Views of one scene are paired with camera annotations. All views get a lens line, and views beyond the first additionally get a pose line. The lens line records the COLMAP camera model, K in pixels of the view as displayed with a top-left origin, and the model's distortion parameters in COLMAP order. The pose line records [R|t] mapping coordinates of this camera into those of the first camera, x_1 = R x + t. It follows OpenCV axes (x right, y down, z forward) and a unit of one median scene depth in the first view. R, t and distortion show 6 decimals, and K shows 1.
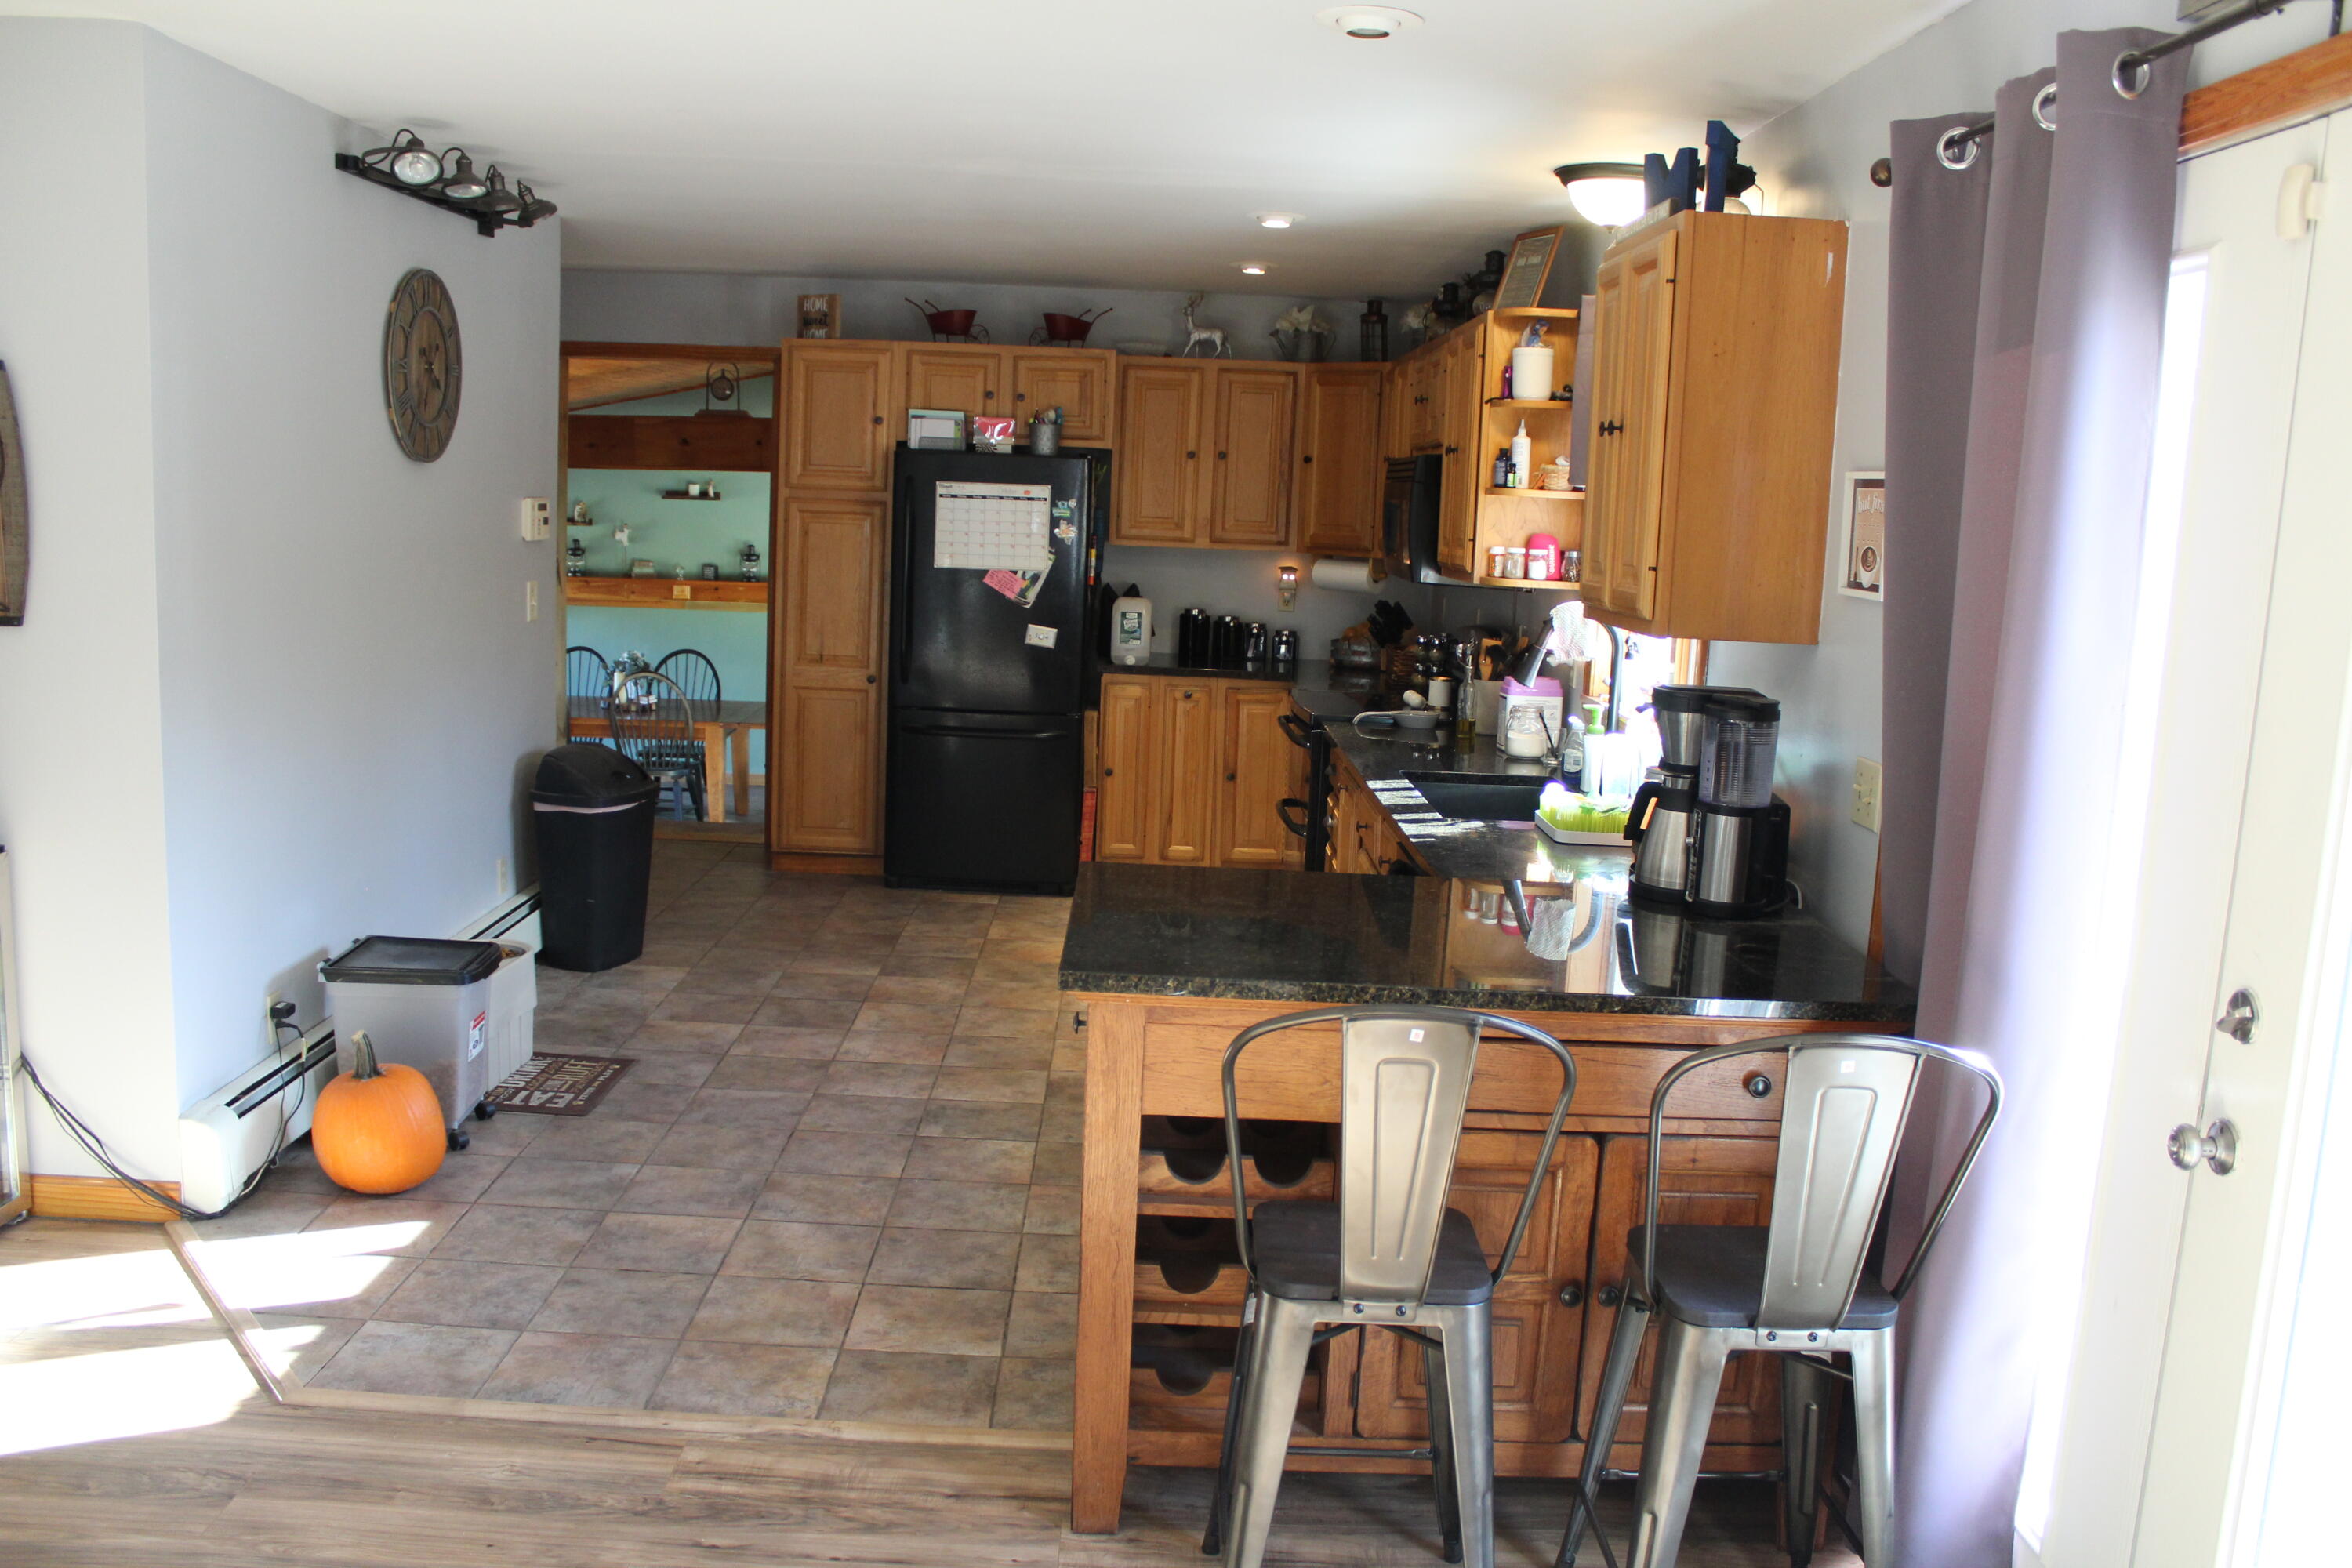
lens RADIAL K [[1947.3, 0, 1176.0], [0, 1947.3, 784.0], [0, 0, 1]] dist [-0.169632, 0.154350]
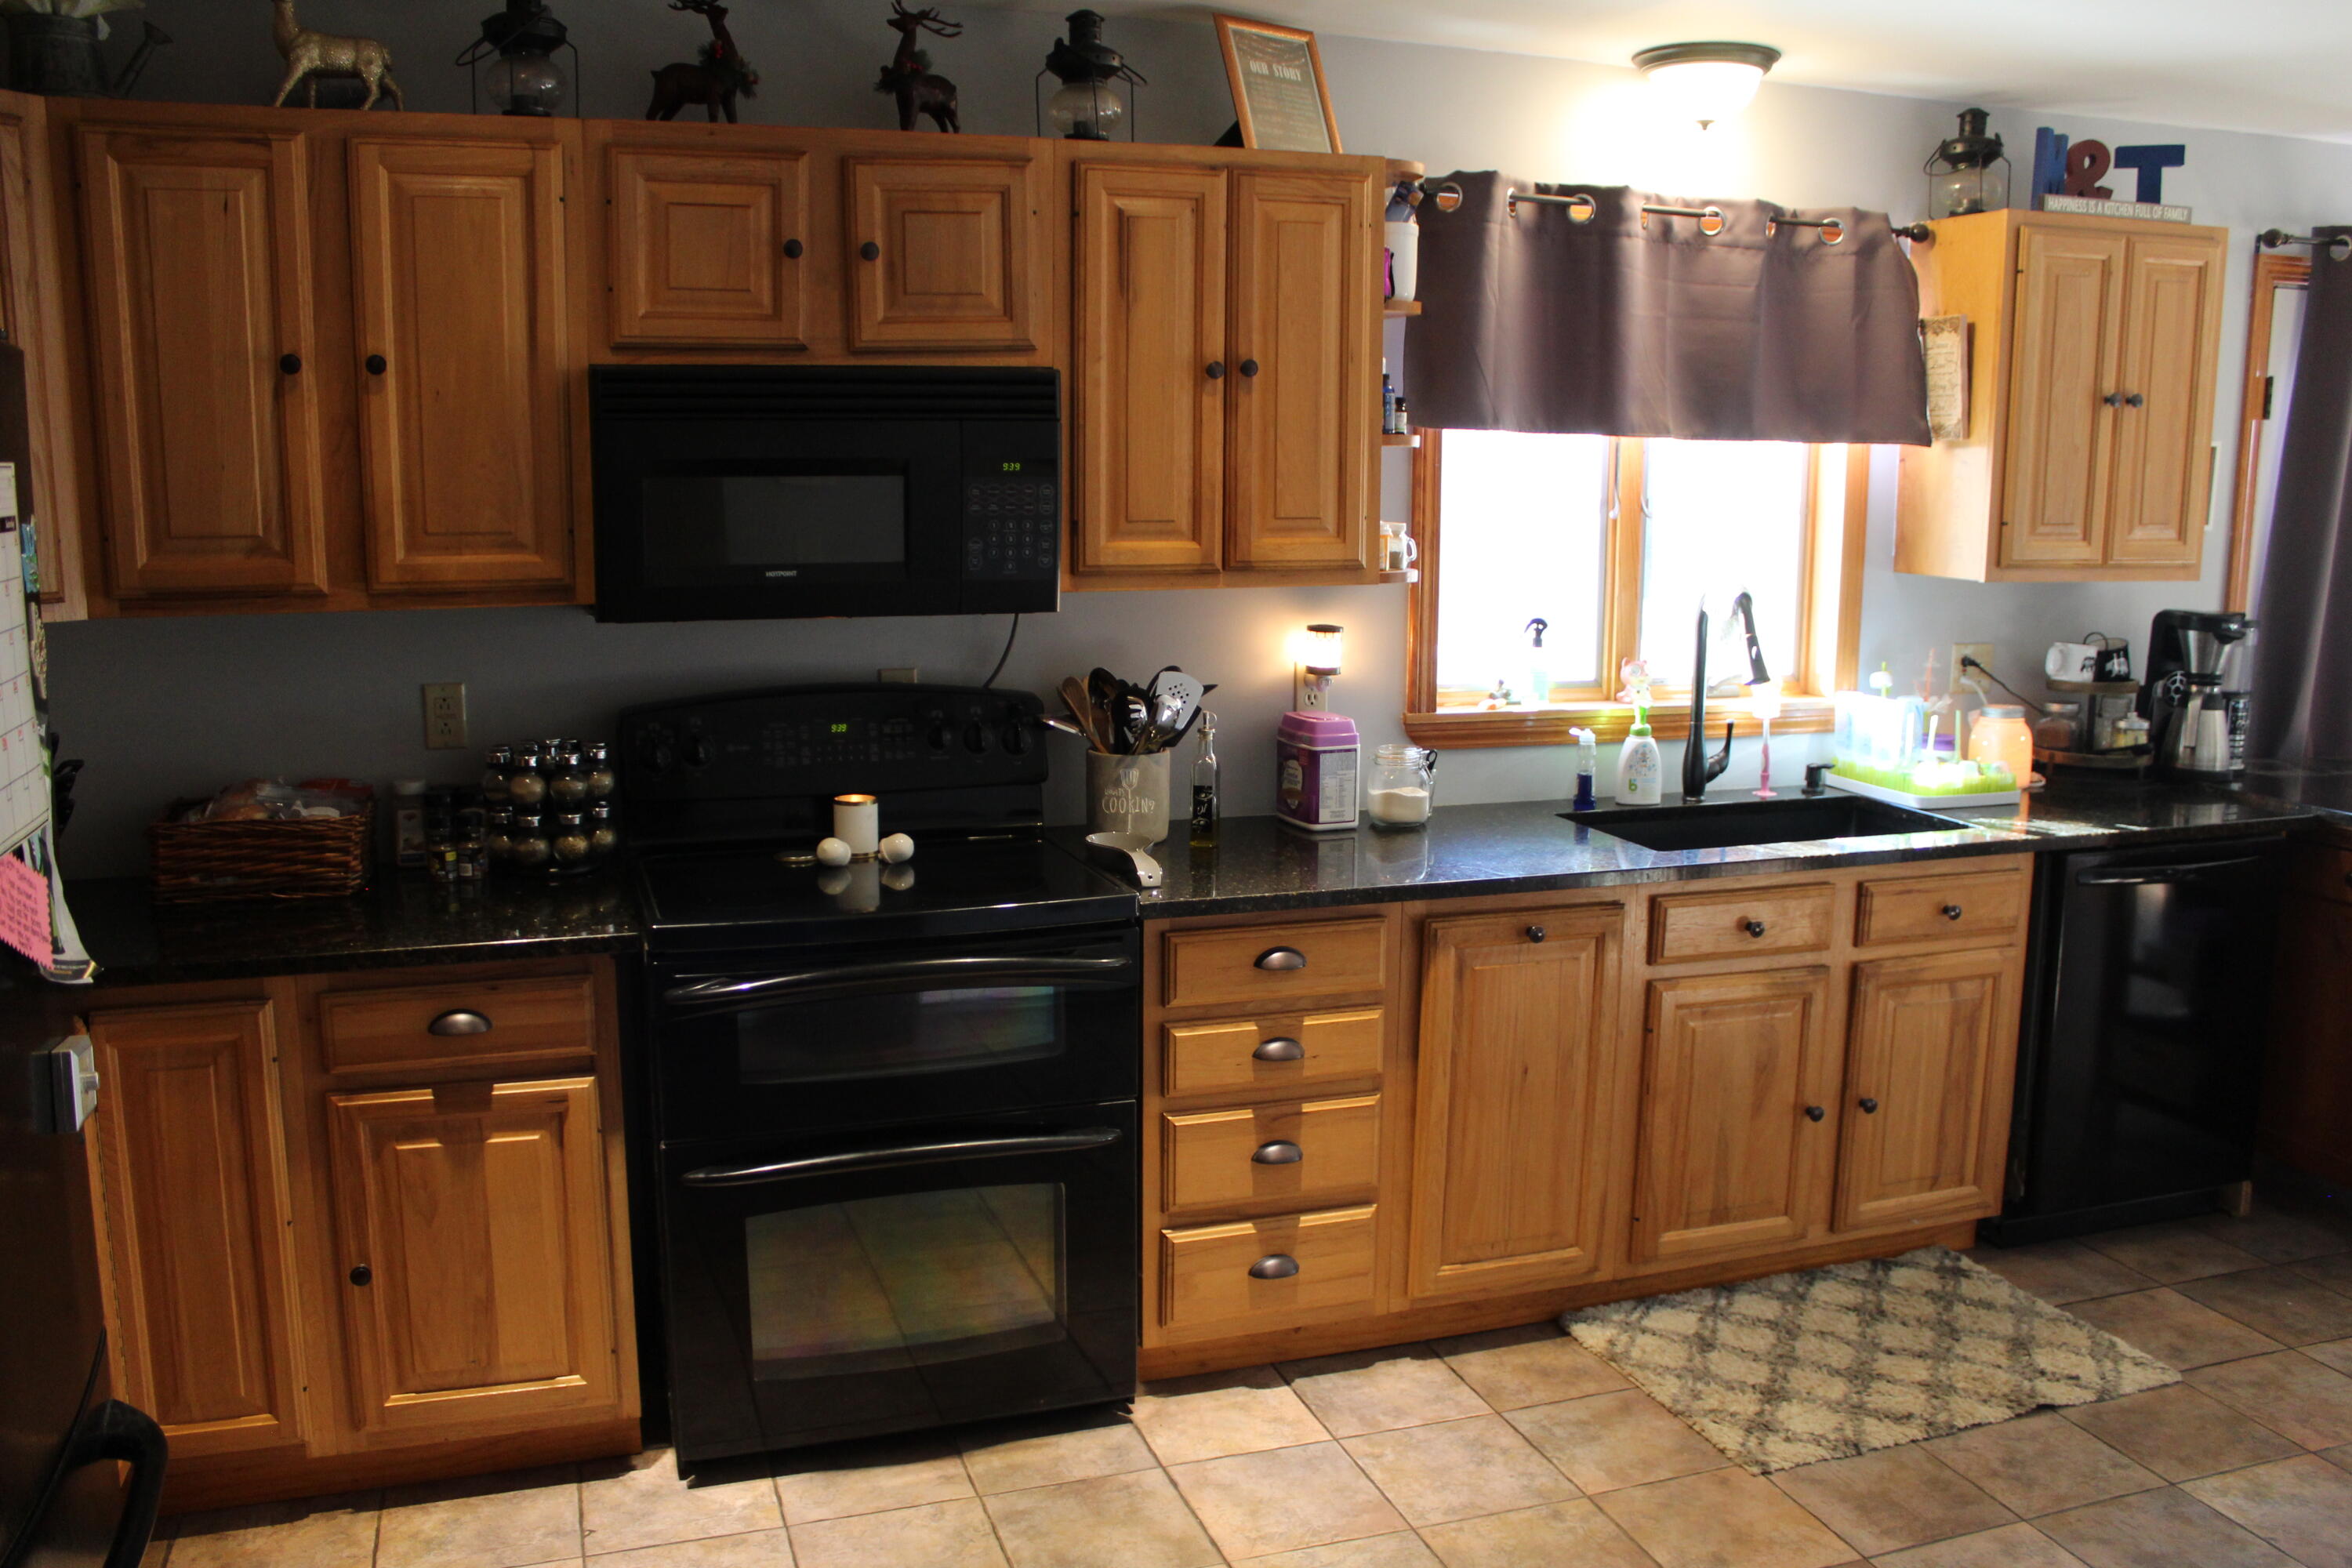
lens RADIAL K [[1947.3, 0, 1176.0], [0, 1947.3, 784.0], [0, 0, 1]] dist [-0.169632, 0.154350]
pose [[-0.306673, -0.198250, 0.930940, -0.328668], [0.125230, 0.961161, 0.245939, -0.155023], [-0.943541, 0.192004, -0.269935, 0.936287]]
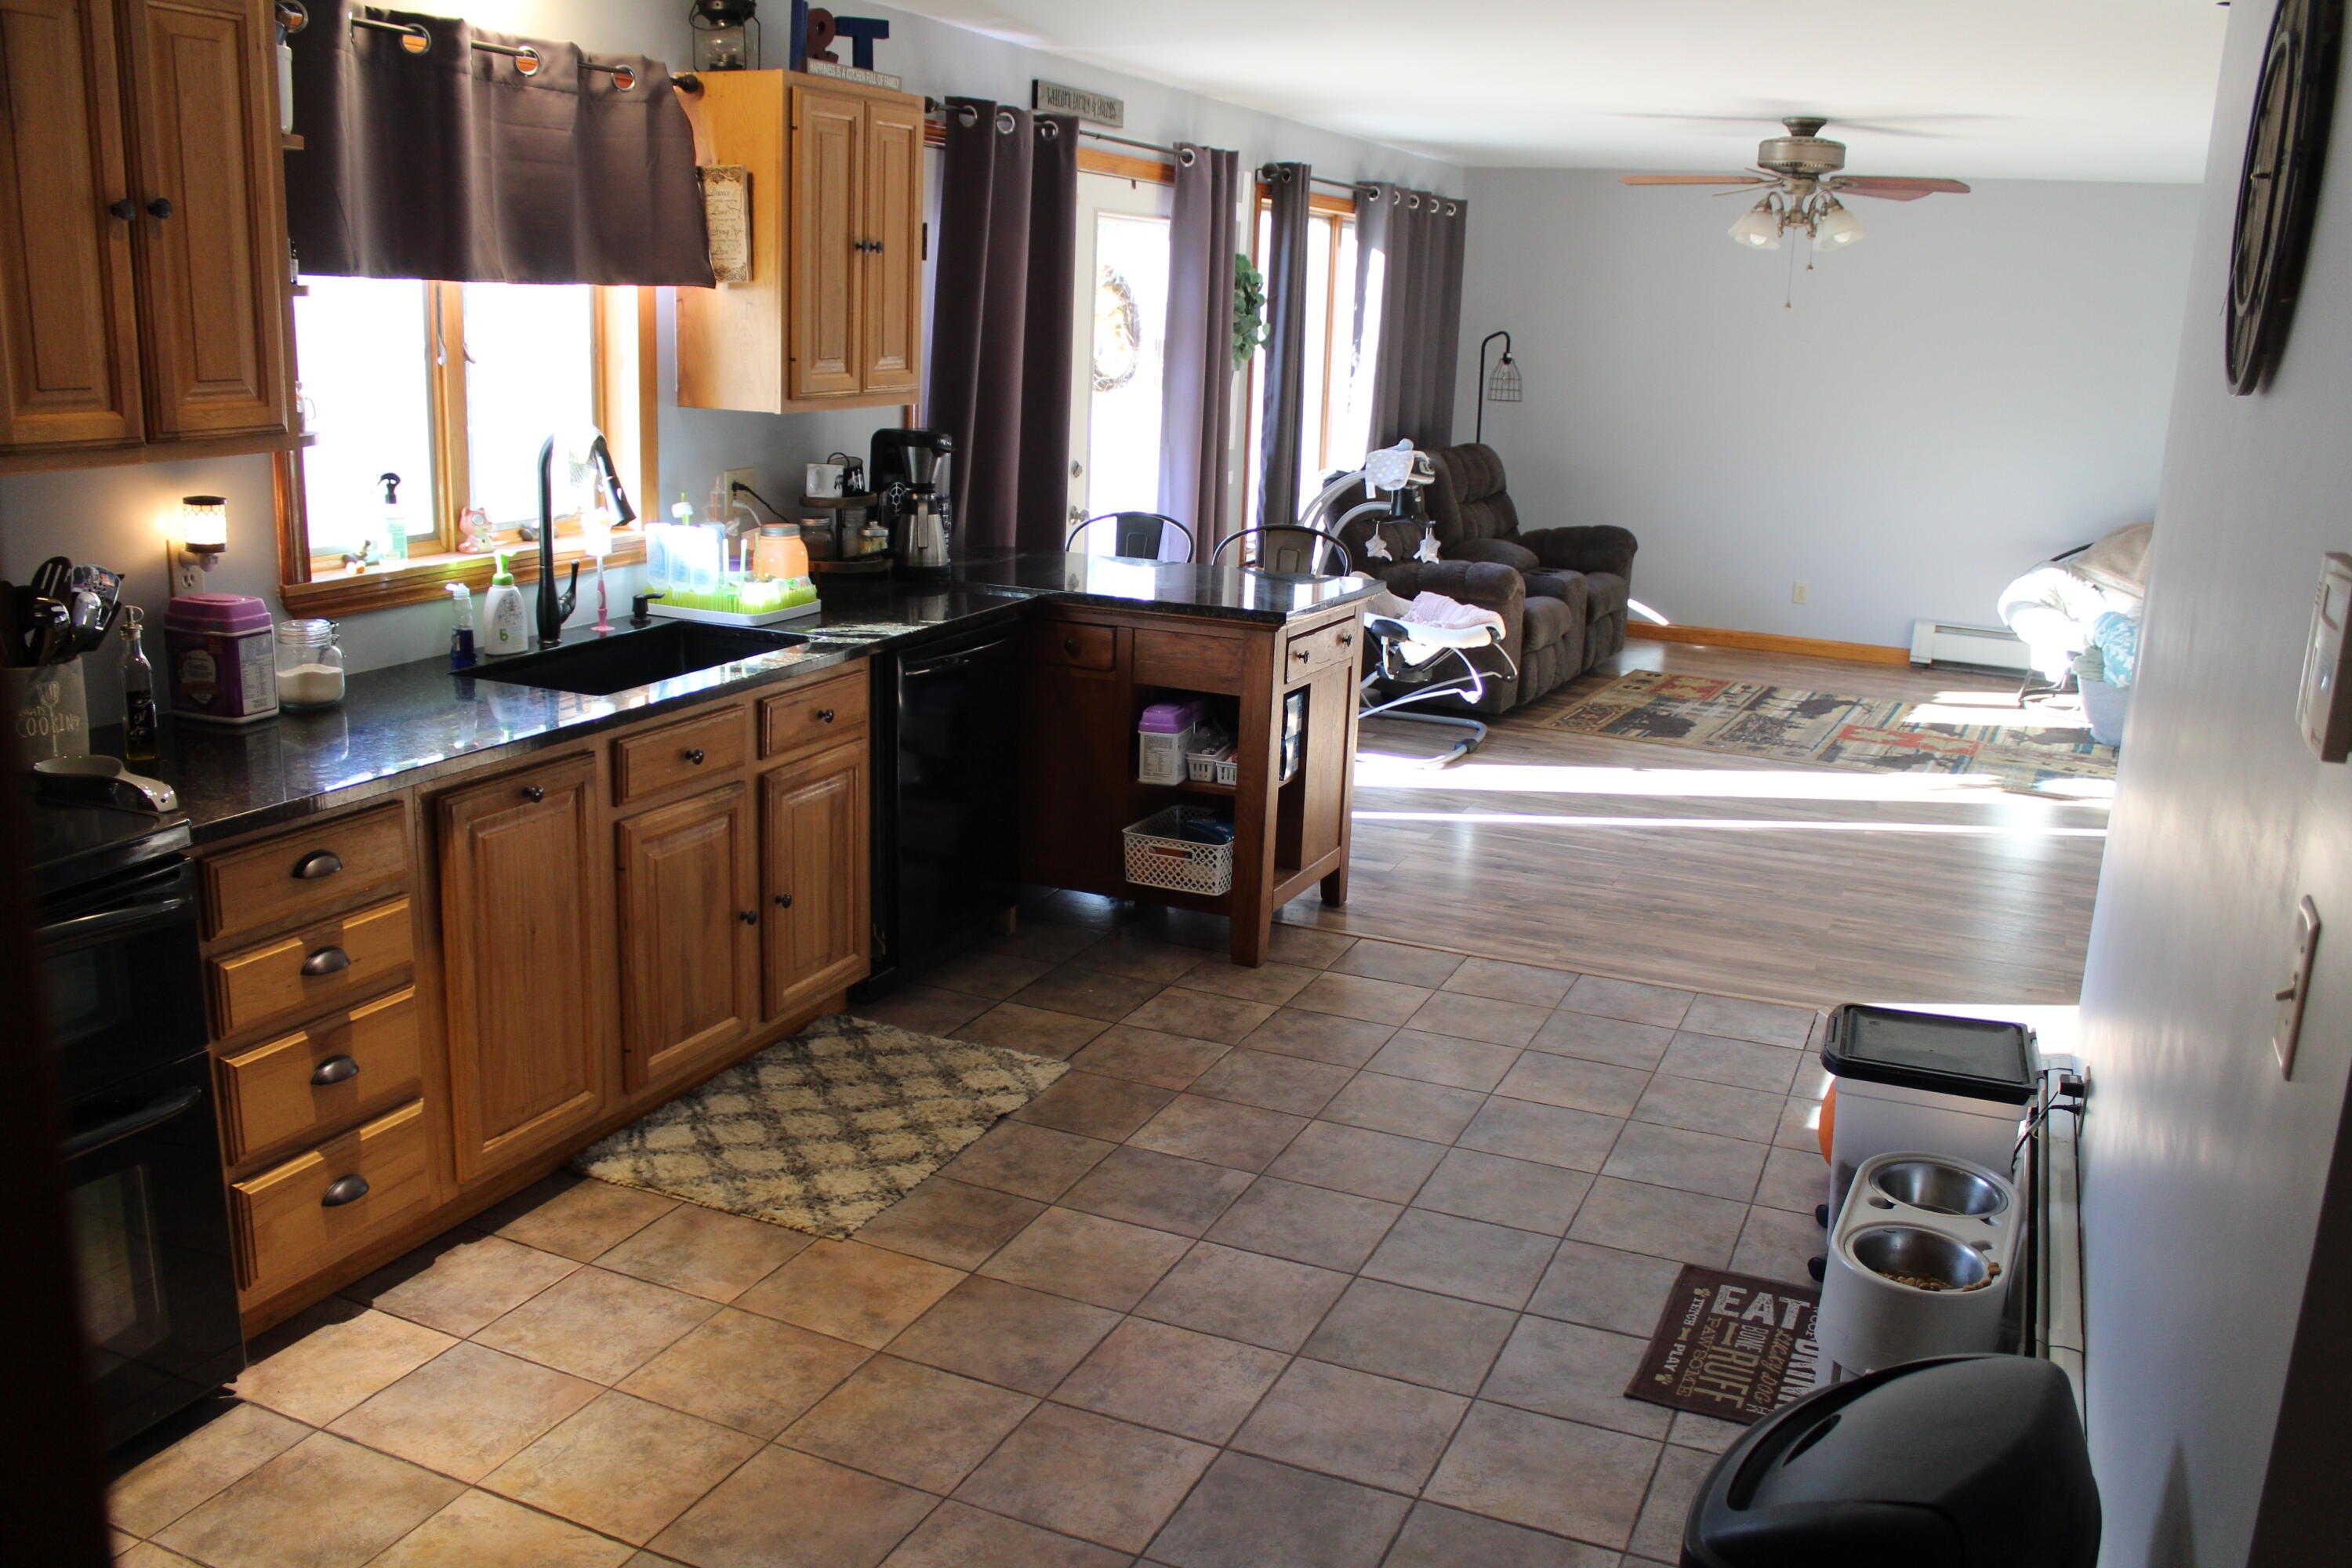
lens RADIAL K [[1947.3, 0, 1176.0], [0, 1947.3, 784.0], [0, 0, 1]] dist [-0.169632, 0.154350]
pose [[-0.905395, -0.173258, 0.387610, -0.248360], [-0.008962, 0.920542, 0.390541, -0.177679], [-0.424476, 0.350120, -0.835007, 1.051221]]
